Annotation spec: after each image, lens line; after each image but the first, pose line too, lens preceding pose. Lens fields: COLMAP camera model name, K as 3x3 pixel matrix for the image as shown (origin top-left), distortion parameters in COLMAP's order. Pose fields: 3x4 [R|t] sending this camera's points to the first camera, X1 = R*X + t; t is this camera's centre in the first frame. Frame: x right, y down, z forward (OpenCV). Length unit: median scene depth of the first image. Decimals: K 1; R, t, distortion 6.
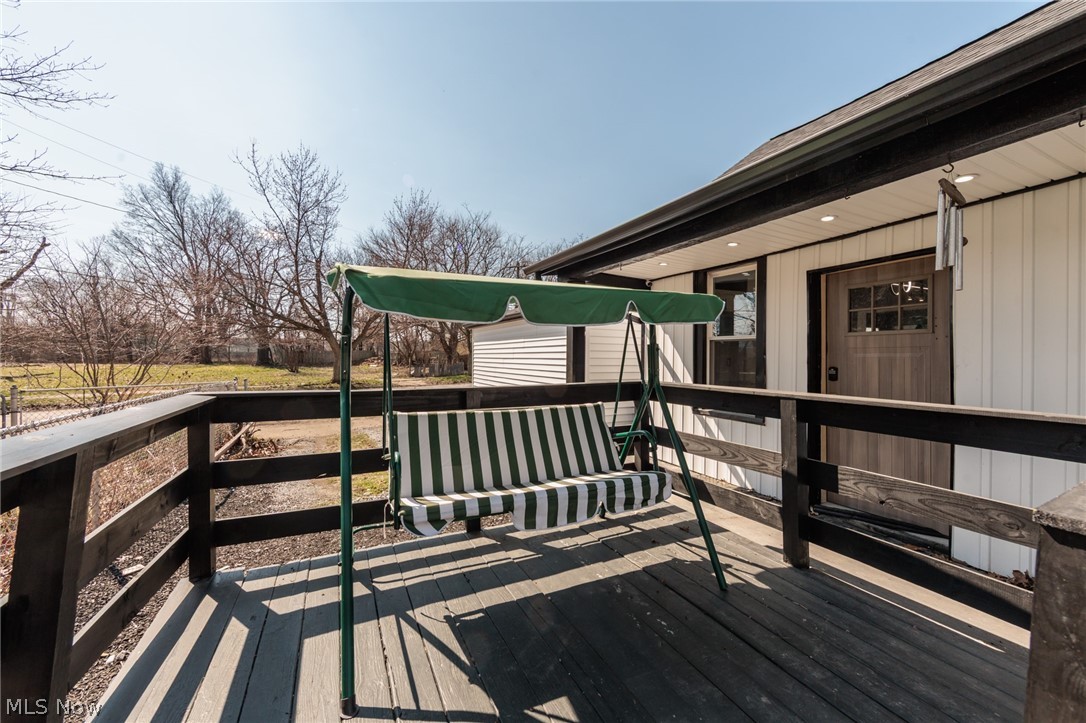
lens RADIAL K [[426.2, 0, 545.9], [0, 426.2, 358.1], [0, 0, 1]] dist [-0.000214, -0.001188]
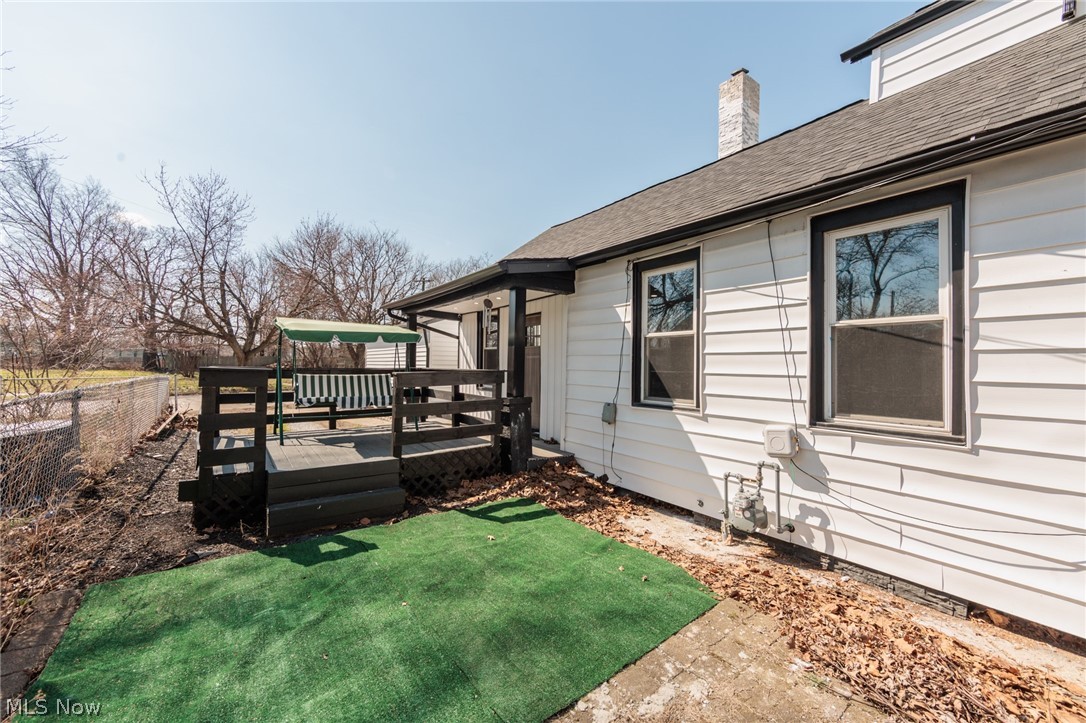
lens RADIAL K [[426.2, 0, 545.7], [0, 426.2, 360.7], [0, 0, 1]] dist [-0.000214, -0.001188]
pose [[0.983402, 0.009822, 0.181175, 0.055301], [-0.006925, 0.999838, -0.016618, 0.006476], [-0.181309, 0.015088, 0.983310, -0.152516]]
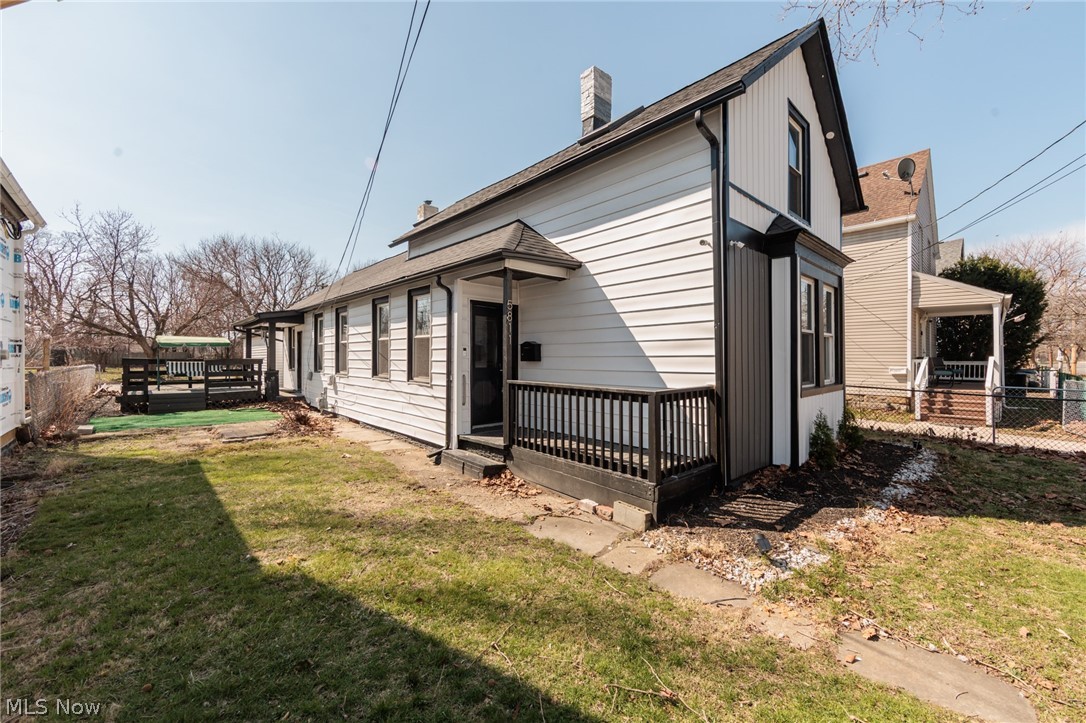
lens RADIAL K [[426.2, 0, 538.9], [0, 426.2, 359.9], [0, 0, 1]] dist [-0.000214, -0.001188]
pose [[0.957097, -0.005868, 0.289708, 0.218905], [0.006113, 0.999981, 0.000059, 0.010764], [-0.289703, 0.001714, 0.957115, -0.473085]]
